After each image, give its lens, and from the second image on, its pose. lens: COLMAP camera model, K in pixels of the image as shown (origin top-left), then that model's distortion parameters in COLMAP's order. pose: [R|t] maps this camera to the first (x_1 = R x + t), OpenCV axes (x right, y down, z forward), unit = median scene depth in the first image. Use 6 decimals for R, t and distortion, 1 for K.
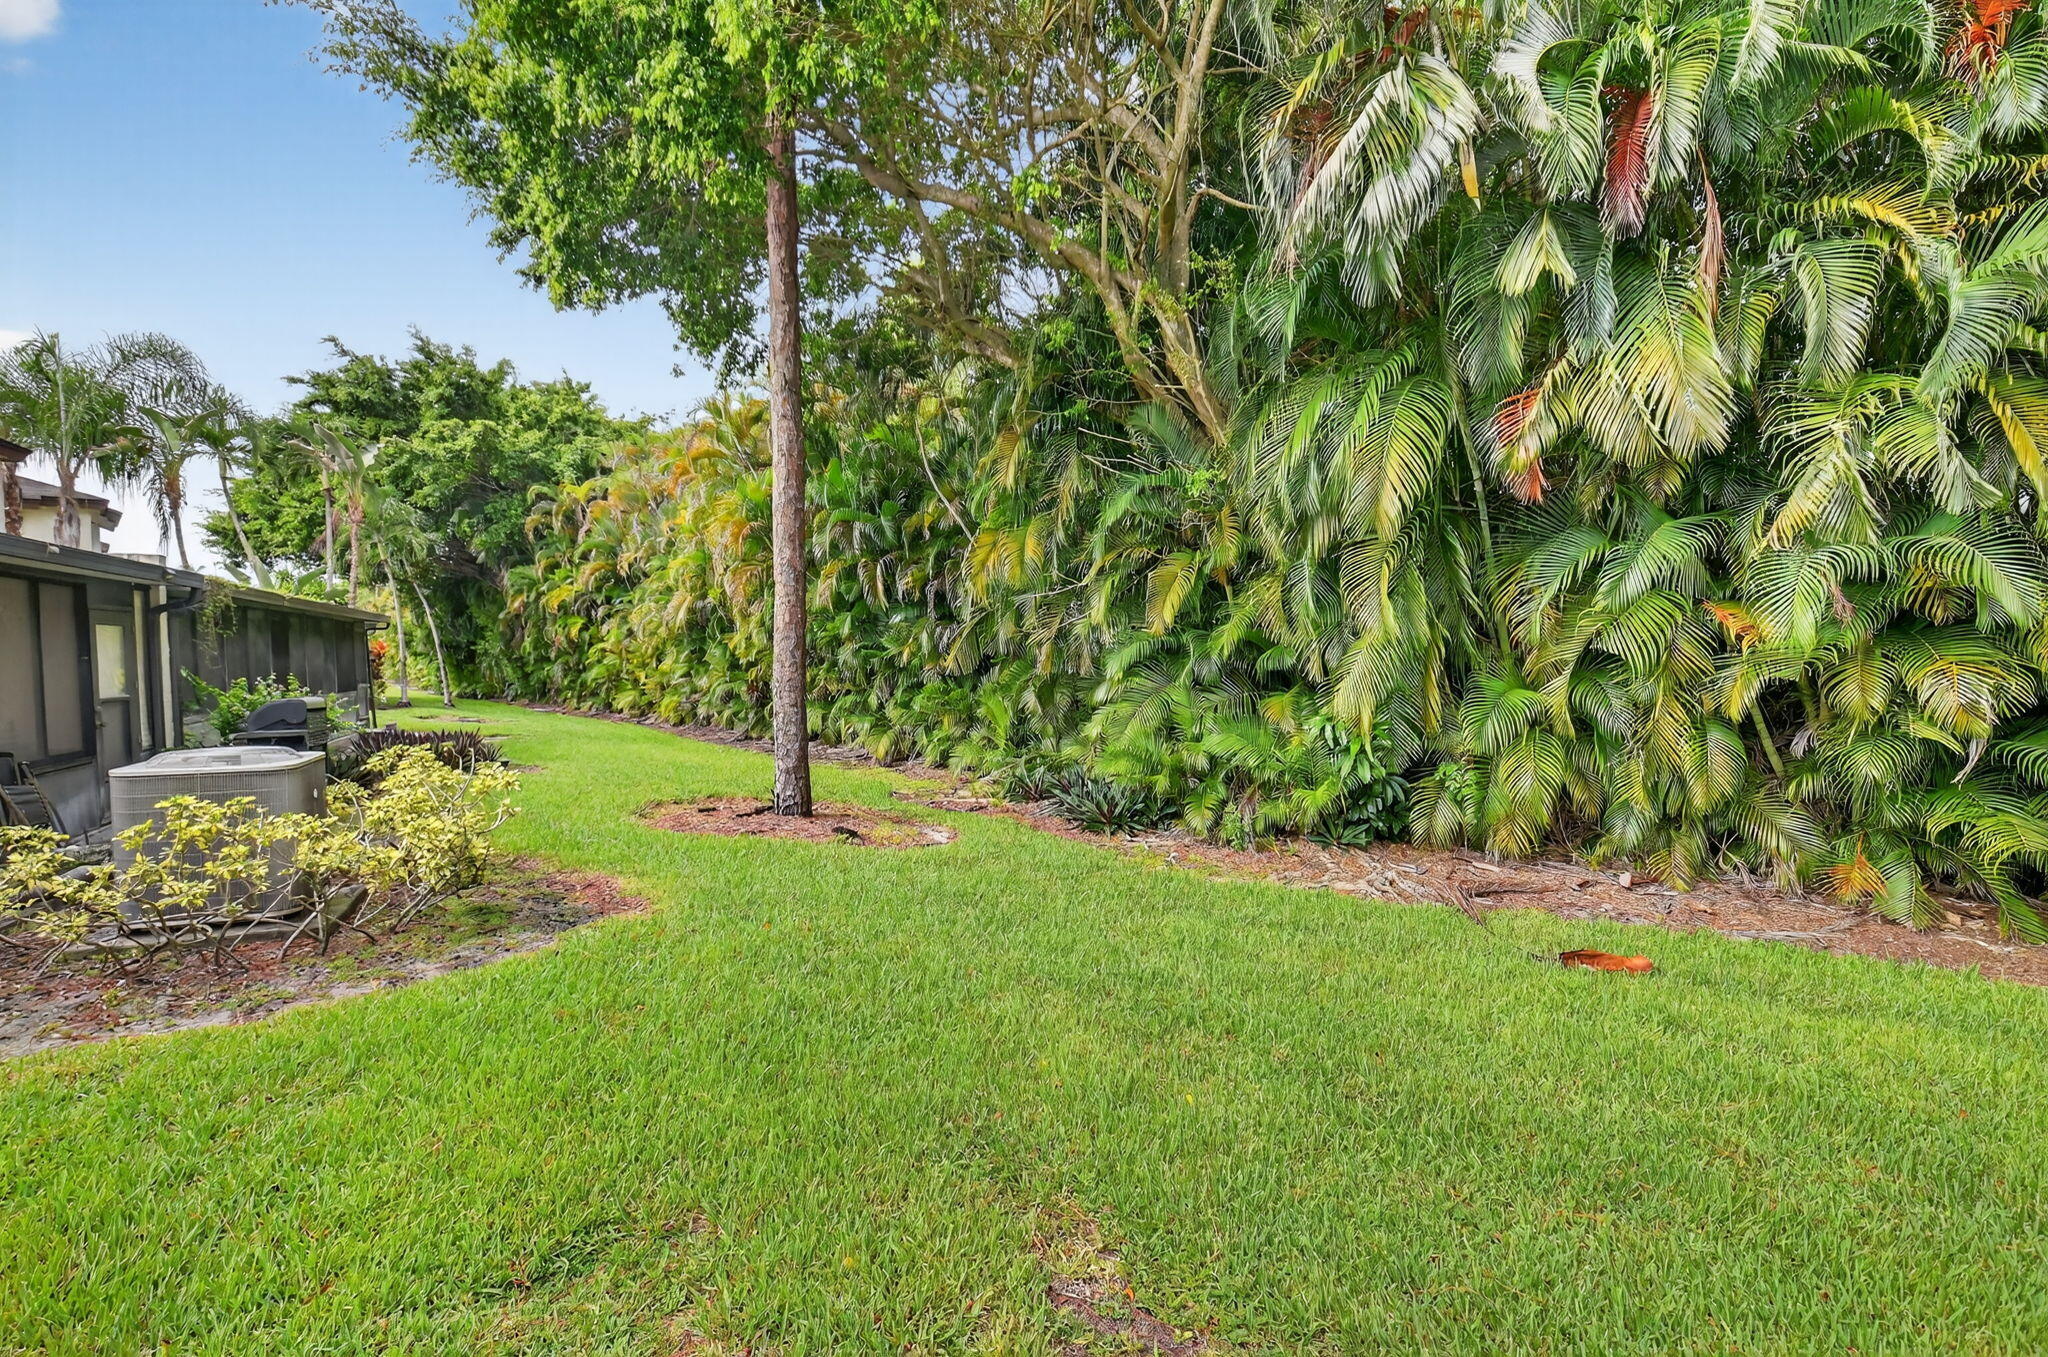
lens RADIAL K [[892.2, 0, 1021.4], [0, 892.2, 678.2], [0, 0, 1]] dist [0.000218, -0.017380]
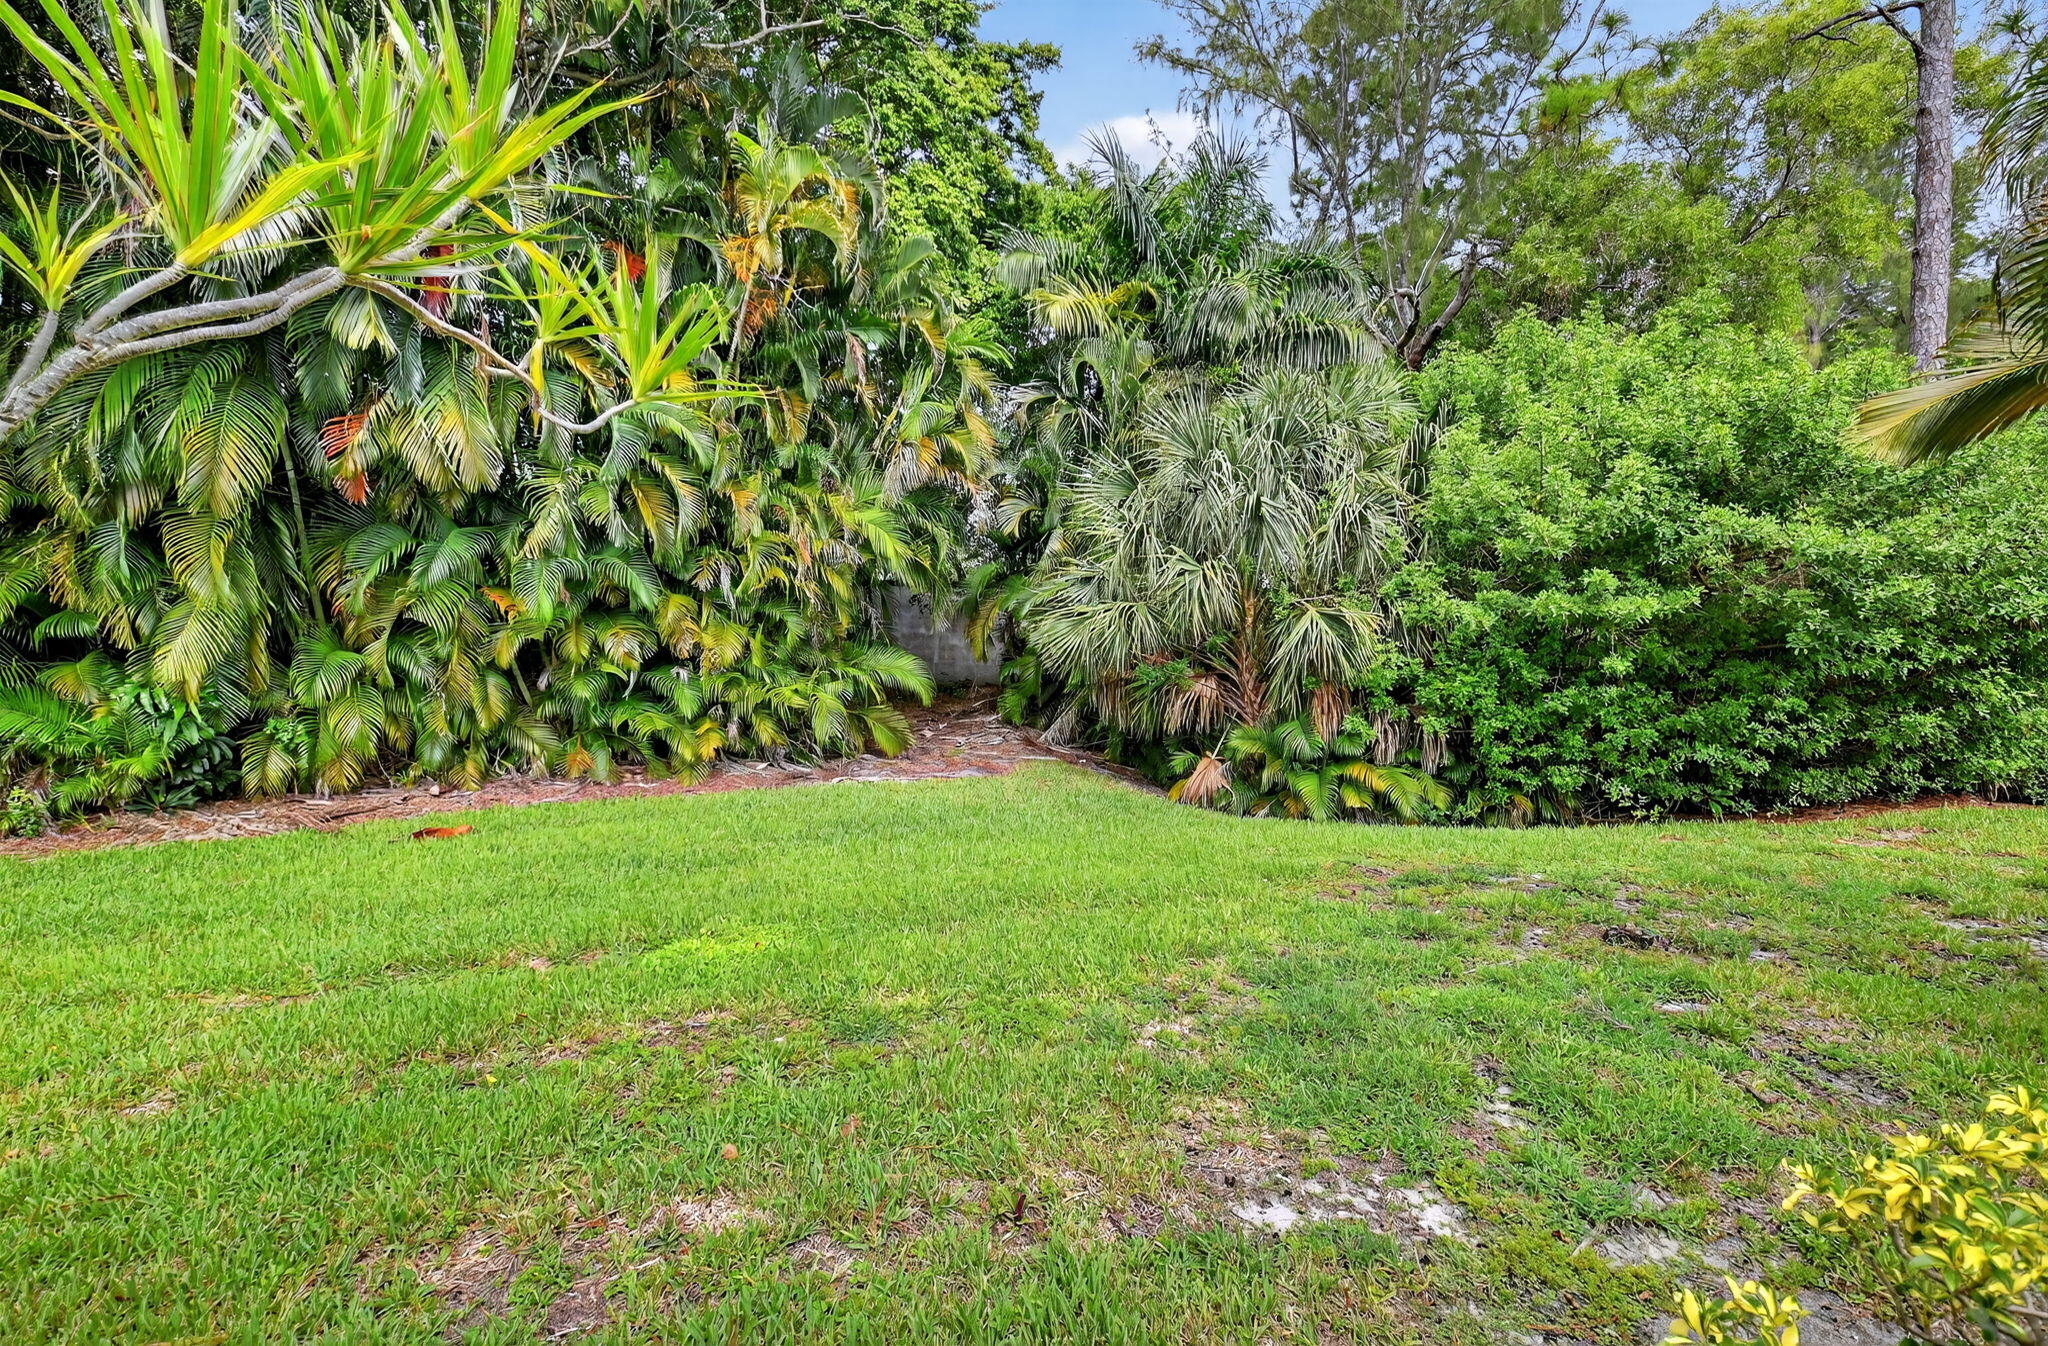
lens RADIAL K [[900.4, 0, 1032.4], [0, 900.4, 685.6], [0, 0, 1]] dist [0.001359, -0.017966]
pose [[0.320258, -0.060037, 0.945426, -0.323694], [0.015256, 0.998187, 0.058219, 0.002908], [-0.947208, -0.004222, 0.320593, -0.307974]]
